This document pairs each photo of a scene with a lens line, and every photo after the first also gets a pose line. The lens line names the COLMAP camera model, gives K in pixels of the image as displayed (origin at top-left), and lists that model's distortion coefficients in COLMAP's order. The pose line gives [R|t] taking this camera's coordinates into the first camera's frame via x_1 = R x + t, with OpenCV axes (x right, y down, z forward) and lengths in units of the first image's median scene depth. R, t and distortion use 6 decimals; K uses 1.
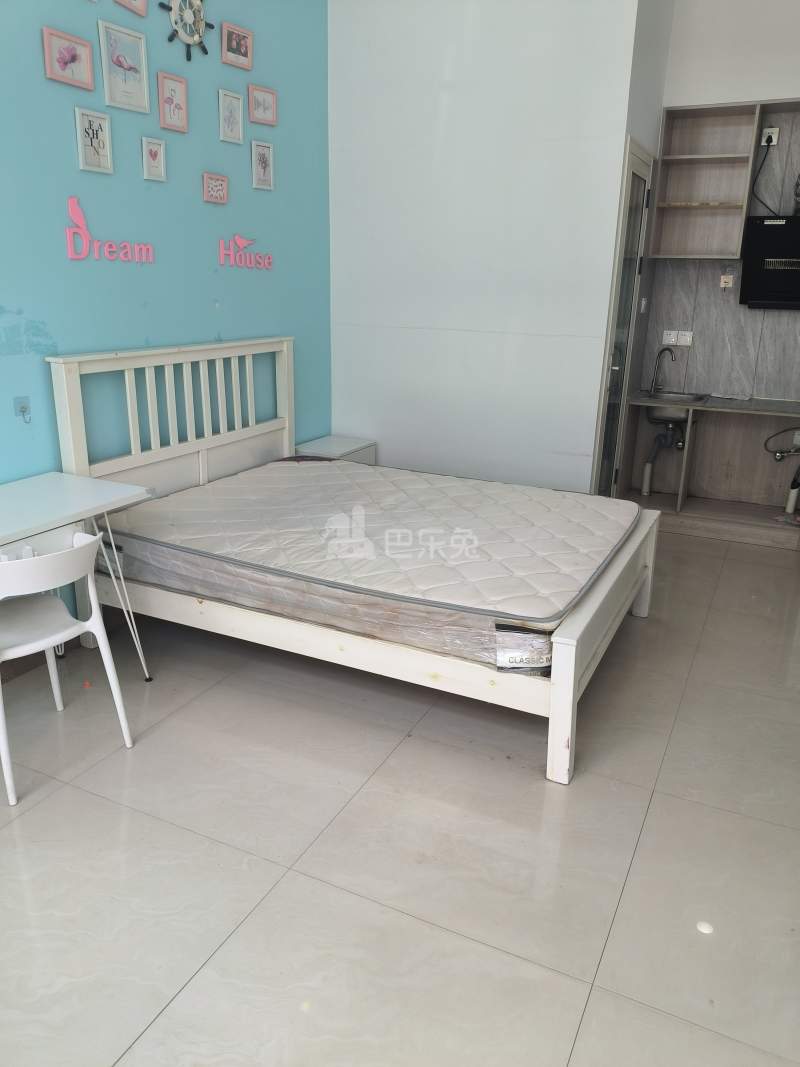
lens RADIAL K [[814.9, 0, 387.9], [0, 814.9, 533.6], [0, 0, 1]] dist [0.079001, -0.094011]
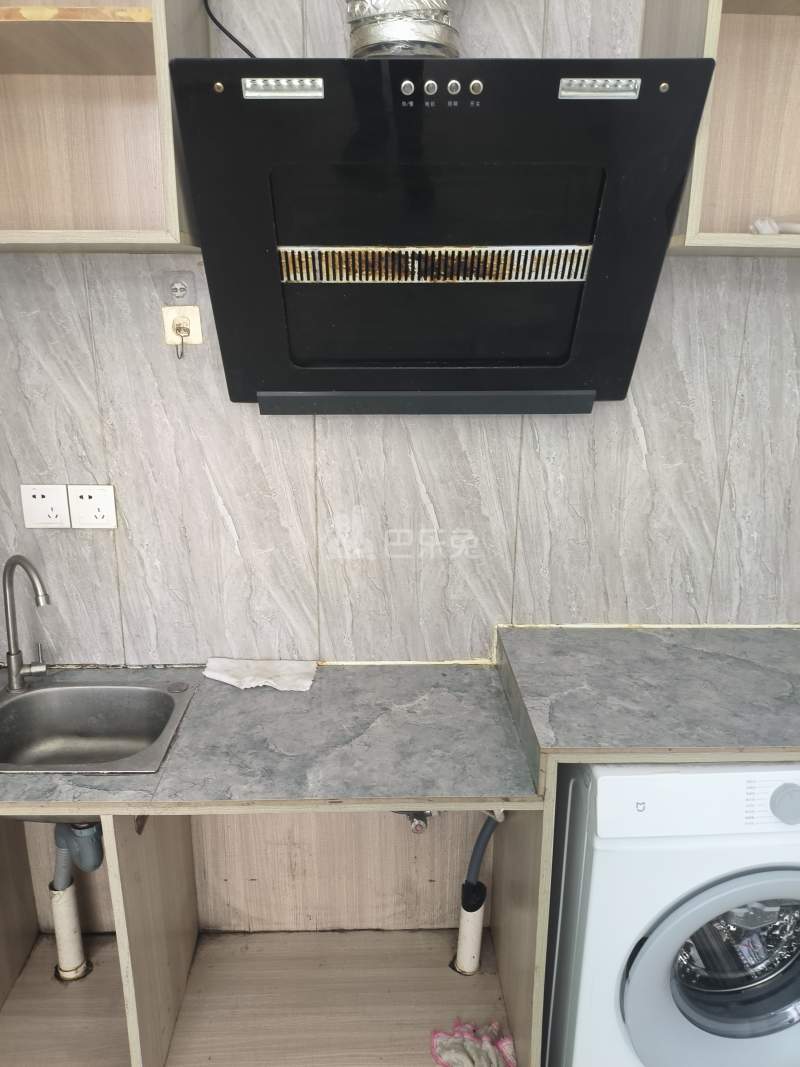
lens RADIAL K [[814.9, 0, 387.9], [0, 814.9, 533.6], [0, 0, 1]] dist [0.079001, -0.094011]
pose [[0.883312, -0.144835, 0.445850, 0.335165], [0.153862, 0.987961, 0.016112, -0.225740], [-0.442816, 0.054367, 0.894963, 0.709915]]
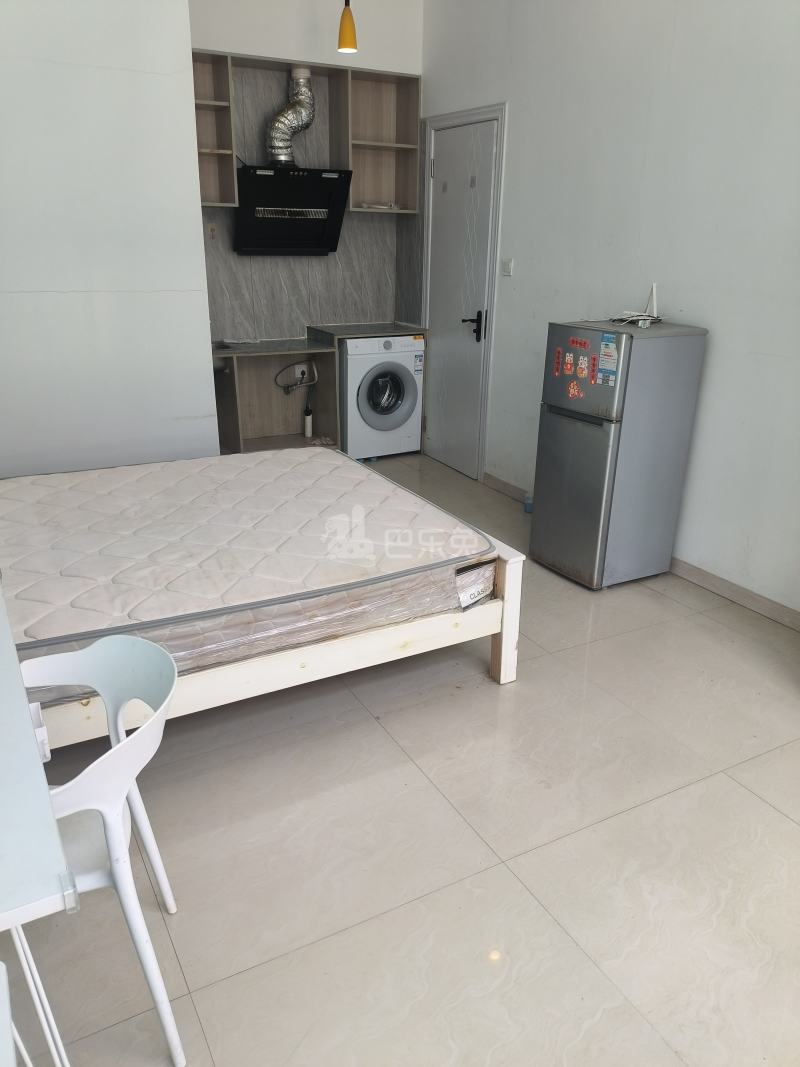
lens RADIAL K [[808.3, 0, 412.2], [0, 808.3, 549.6], [0, 0, 1]] dist [0.081505, -0.089320]
pose [[0.555141, -0.310441, 0.771650, -0.368824], [0.244925, 0.947615, 0.205030, -0.075184], [-0.794877, 0.075176, 0.602095, 0.219862]]
